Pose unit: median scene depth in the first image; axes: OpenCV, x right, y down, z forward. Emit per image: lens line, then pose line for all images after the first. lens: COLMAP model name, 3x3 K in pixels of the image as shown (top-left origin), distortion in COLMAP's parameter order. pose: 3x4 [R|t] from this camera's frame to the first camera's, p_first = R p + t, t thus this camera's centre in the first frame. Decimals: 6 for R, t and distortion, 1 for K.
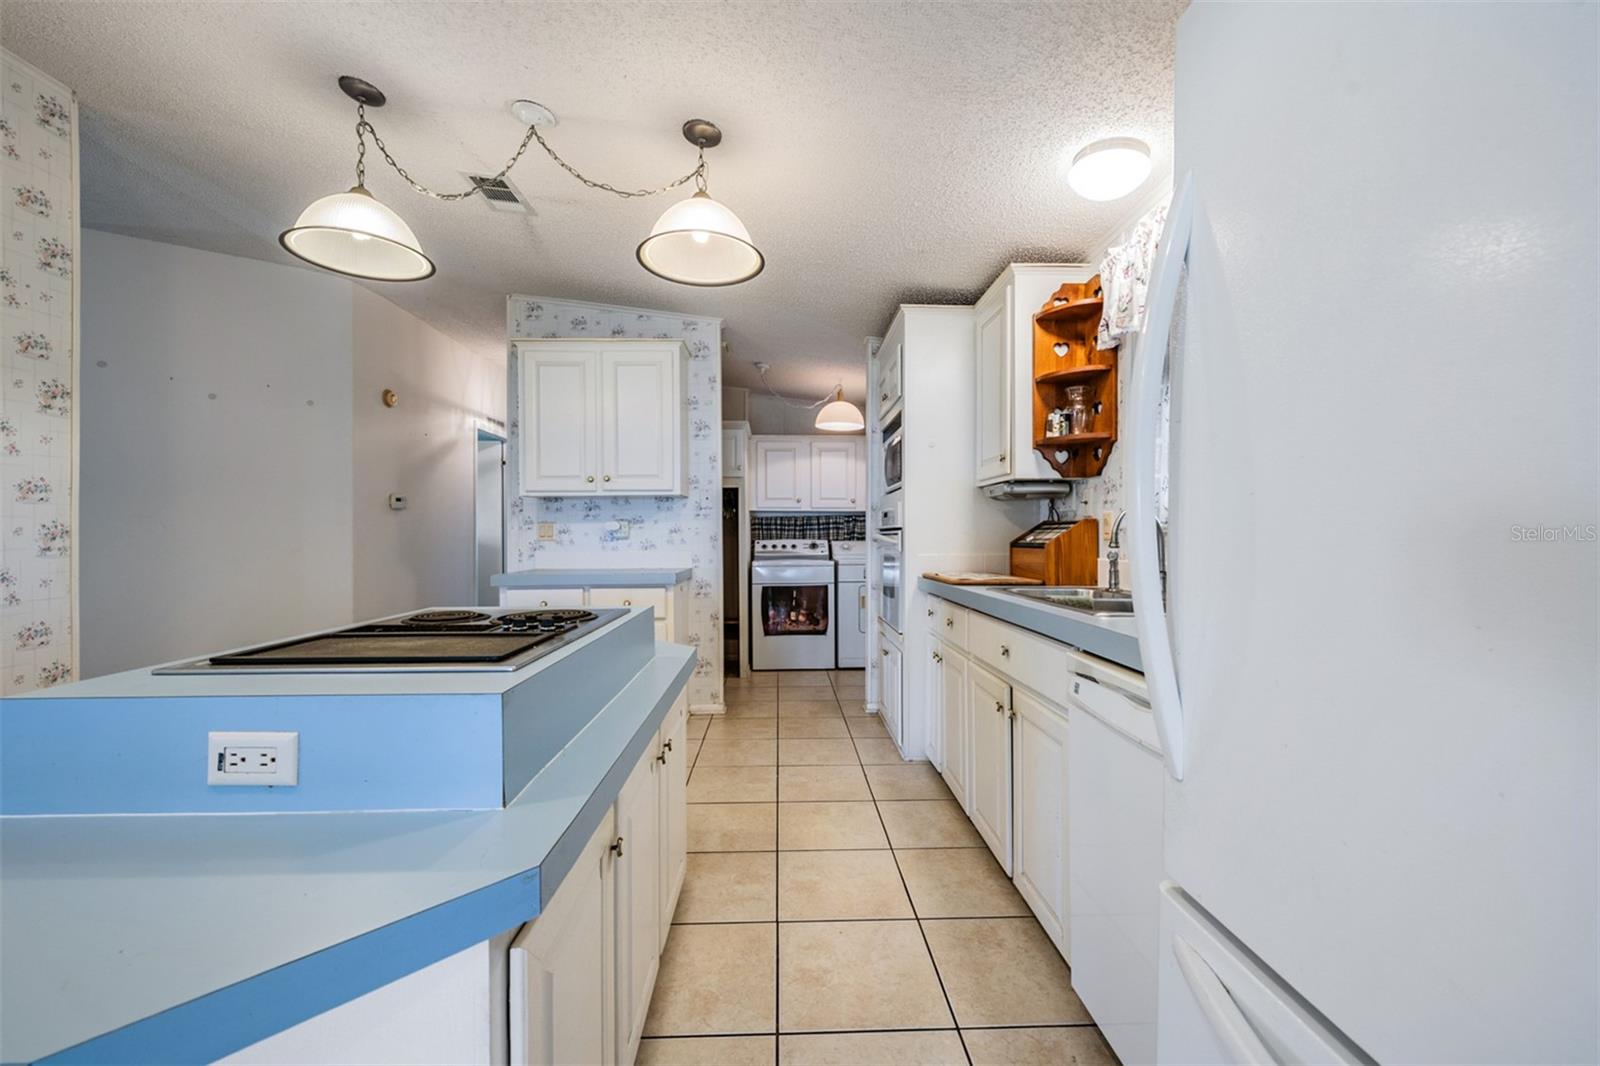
lens RADIAL K [[623.9, 0, 822.0], [0, 623.9, 534.8], [0, 0, 1]] dist [0.003483, -0.004136]
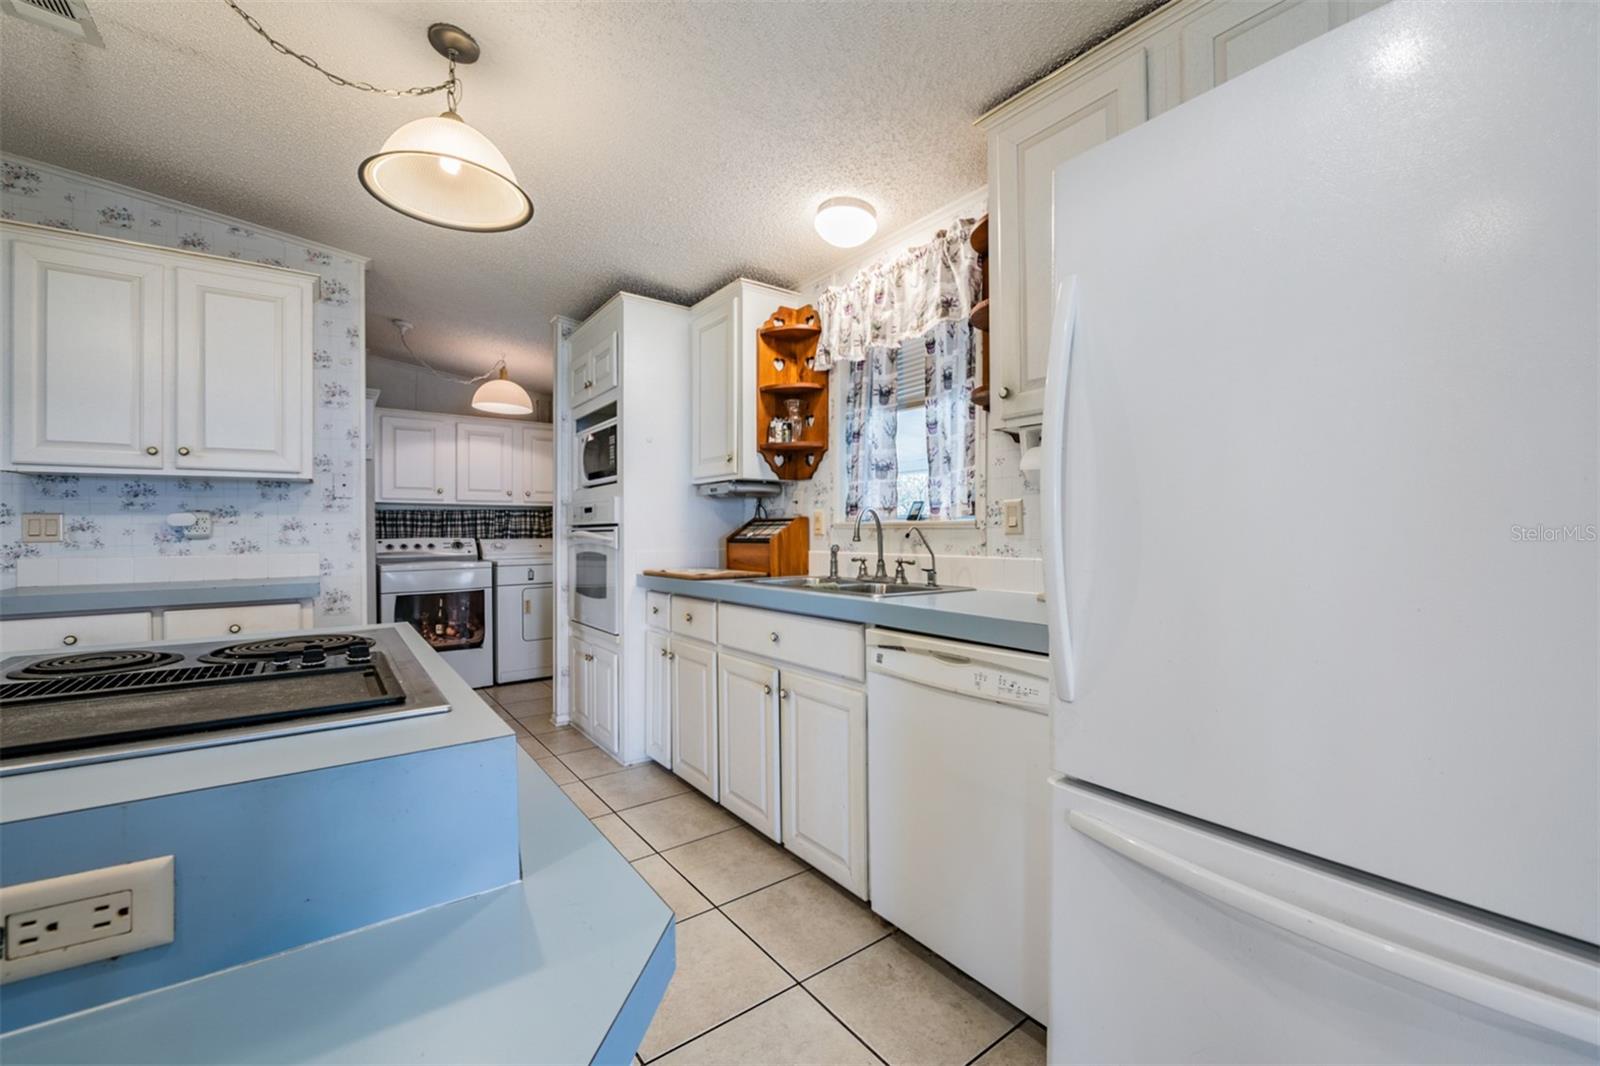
lens RADIAL K [[623.9, 0, 810.7], [0, 623.9, 528.1], [0, 0, 1]] dist [0.003483, -0.004136]
pose [[0.826020, -0.000012, 0.563640, -0.177294], [0.003427, 0.999982, -0.005000, 0.001239], [-0.563630, 0.006062, 0.826005, 0.040650]]
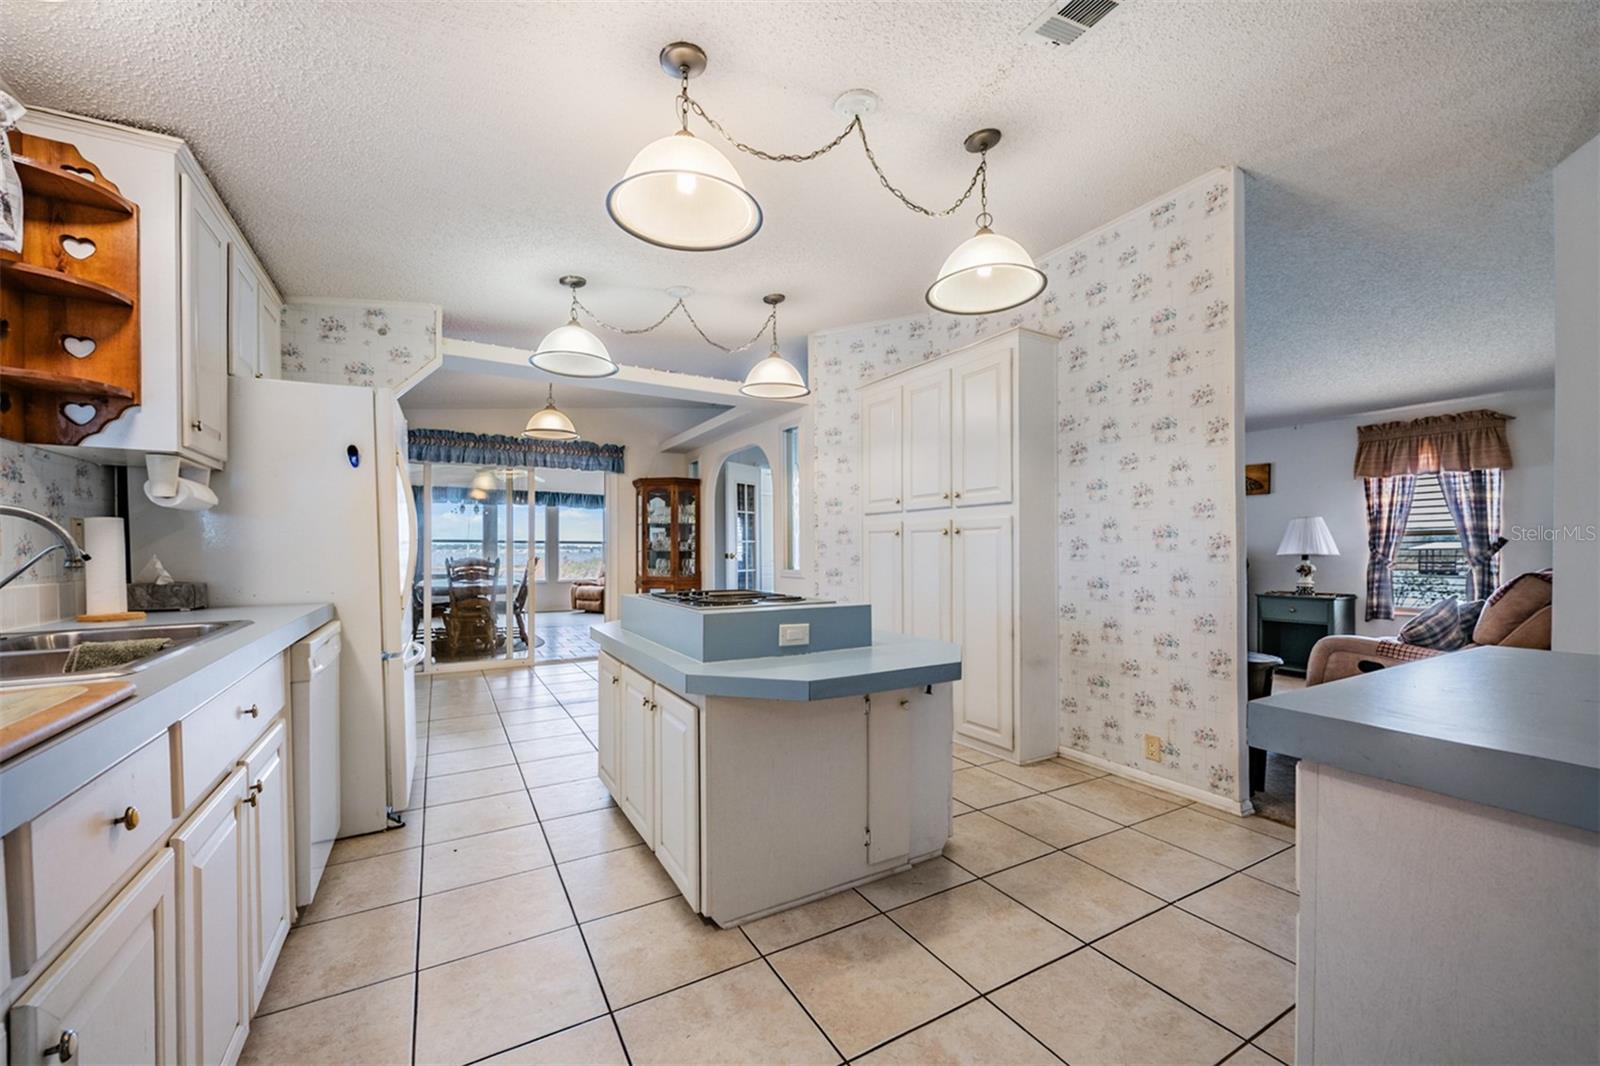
lens RADIAL K [[623.9, 0, 789.3], [0, 623.9, 547.5], [0, 0, 1]] dist [0.003483, -0.004136]
pose [[-0.899247, 0.002706, -0.437432, 0.035350], [0.004275, 0.999987, -0.002600, 0.002868], [0.437420, -0.004208, -0.899248, 1.250174]]
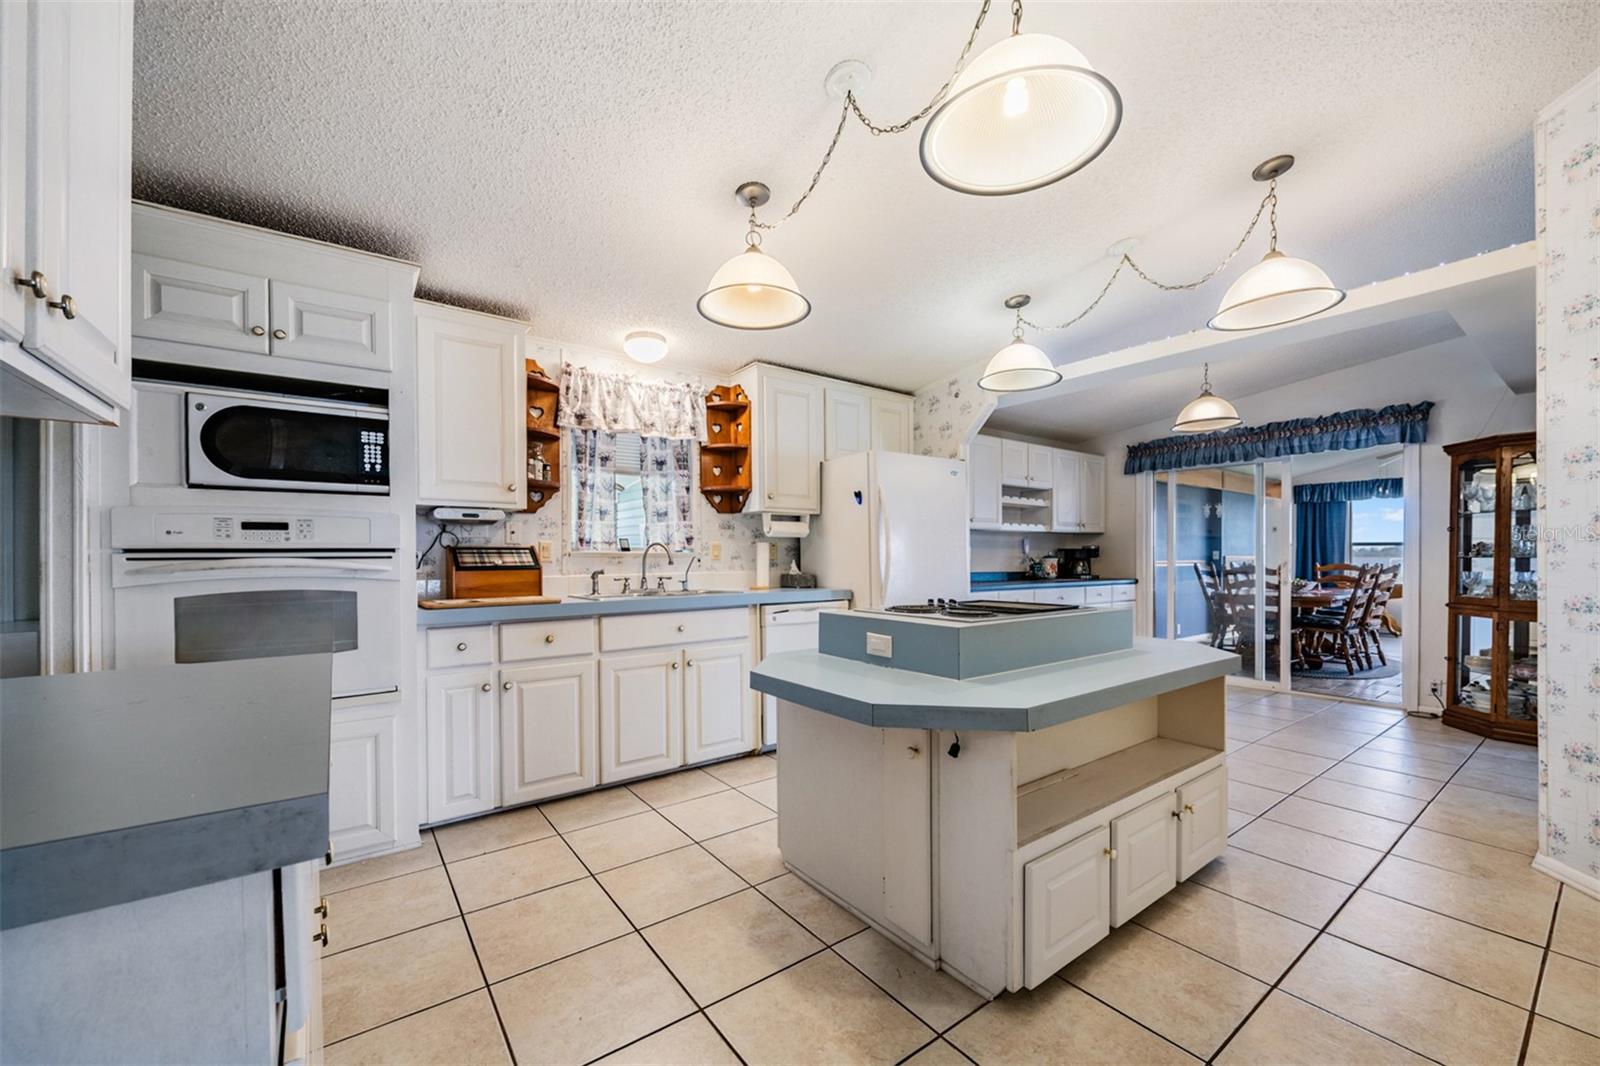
lens RADIAL K [[623.9, 0, 797.1], [0, 623.9, 547.2], [0, 0, 1]] dist [0.003483, -0.004136]
pose [[-0.542774, 0.018757, 0.839669, -0.816949], [0.005046, 0.999805, -0.019072, 0.004089], [-0.839864, -0.006115, -0.542763, 1.069360]]
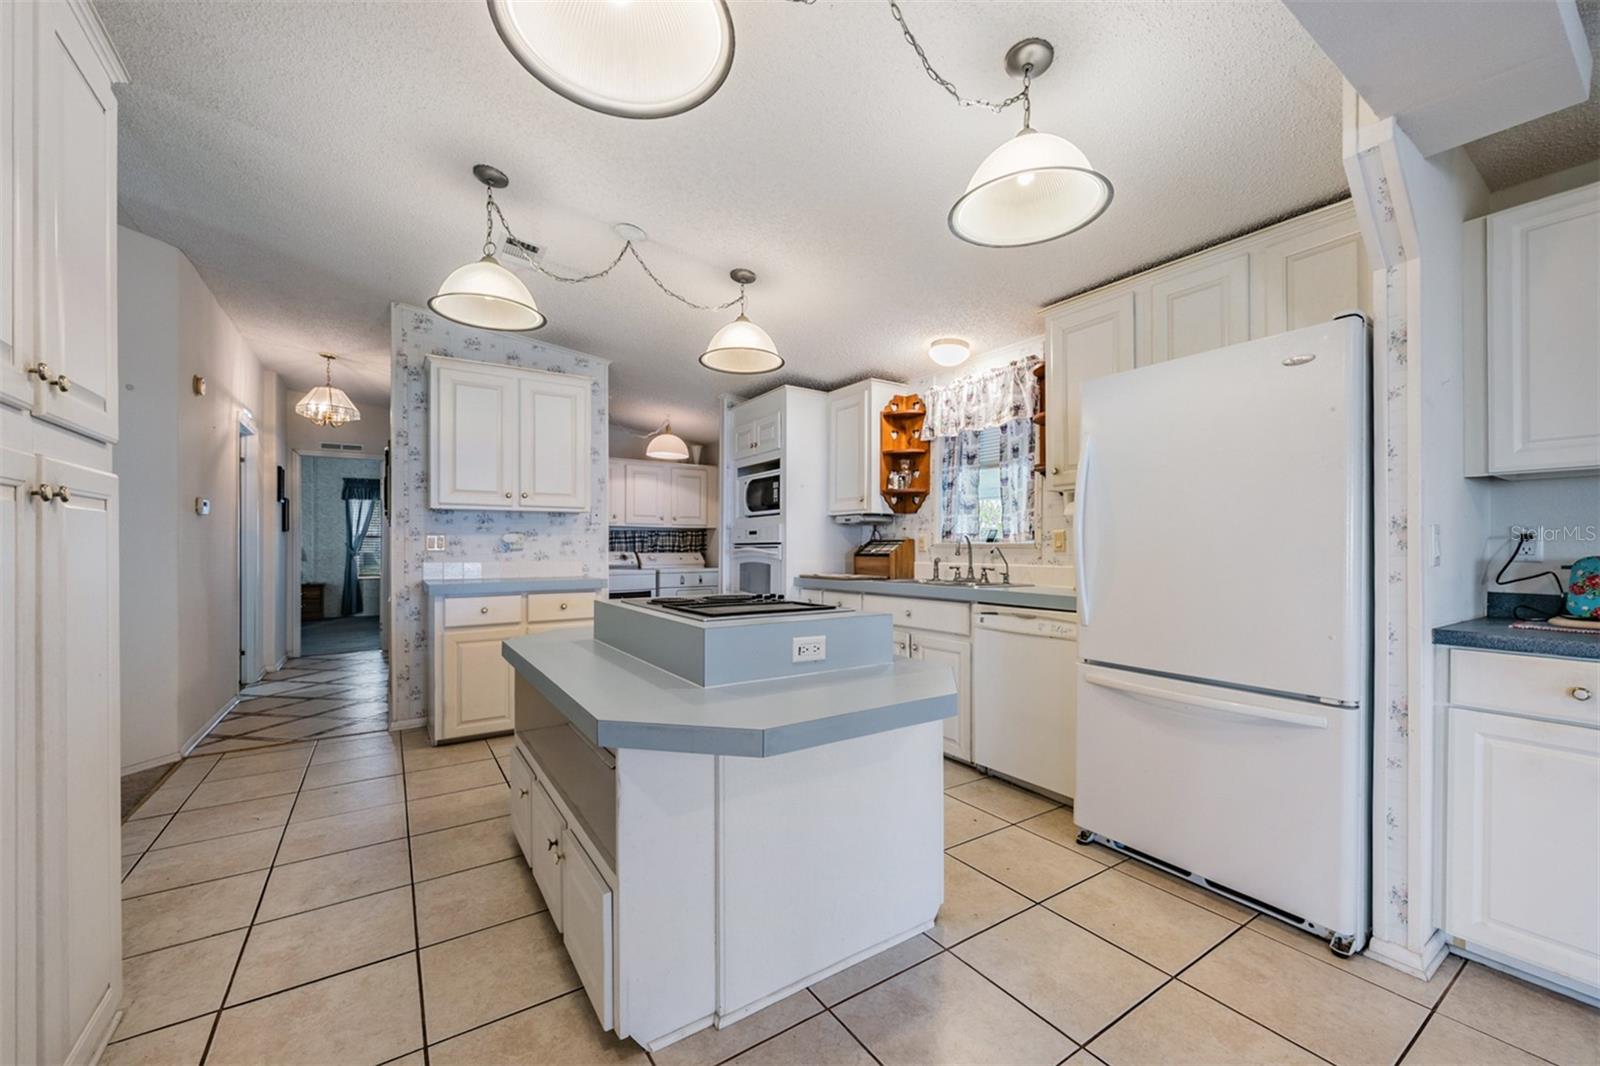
lens RADIAL K [[623.9, 0, 819.5], [0, 623.9, 549.5], [0, 0, 1]] dist [0.003483, -0.004136]
pose [[0.847814, 0.002875, 0.530286, -0.573380], [-0.004384, 0.999989, 0.001587, 0.001197], [-0.530275, -0.003670, 0.847818, -0.248182]]
